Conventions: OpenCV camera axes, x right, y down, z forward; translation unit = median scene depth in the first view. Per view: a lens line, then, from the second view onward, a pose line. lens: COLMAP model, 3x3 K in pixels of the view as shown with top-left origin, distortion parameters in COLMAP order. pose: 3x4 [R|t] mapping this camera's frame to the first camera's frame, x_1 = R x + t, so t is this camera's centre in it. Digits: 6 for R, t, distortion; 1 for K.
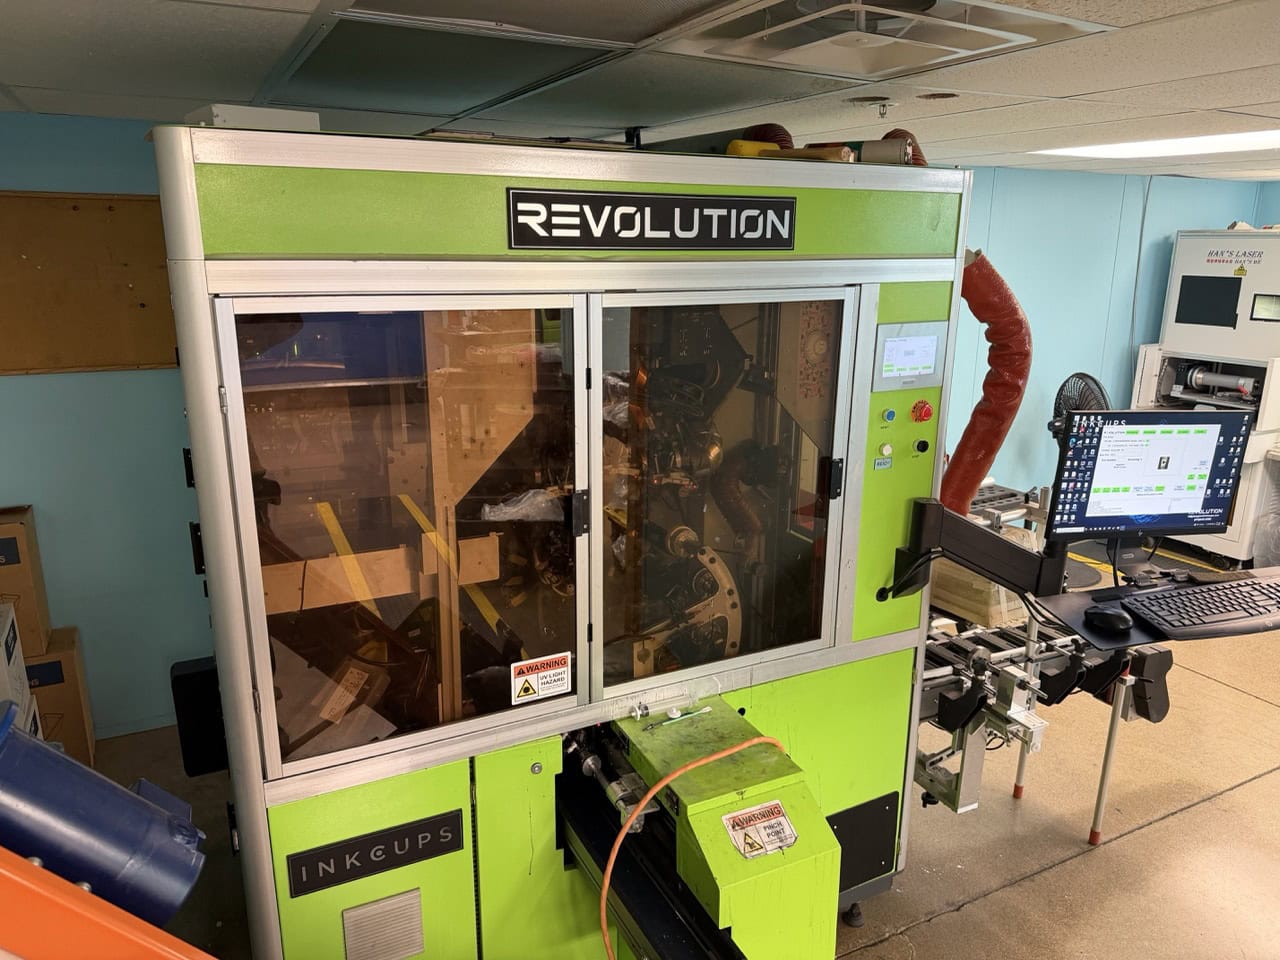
lens RADIAL K [[894.8, 0, 638.4], [0, 894.8, 477.6], [0, 0, 1]] dist [0.032628, -0.023307]
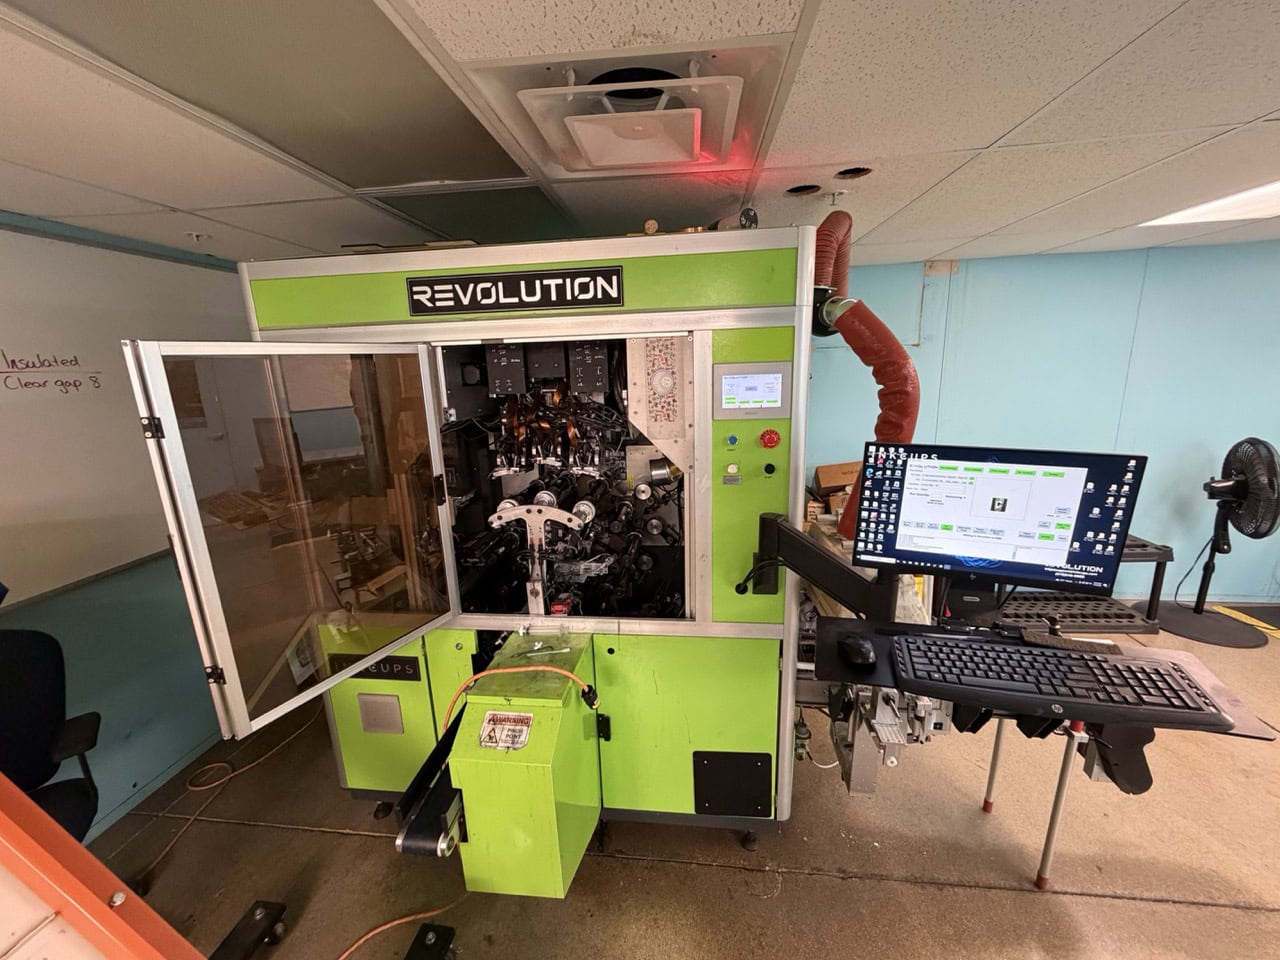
lens RADIAL K [[509.4, 0, 634.6], [0, 509.4, 480.6], [0, 0, 1]] dist [-0.000221, 0.001183]
pose [[0.835431, 0.090456, -0.542100, 0.567851], [-0.101439, 0.994795, 0.009666, -0.008418], [0.540153, 0.046915, 0.840258, 0.367710]]
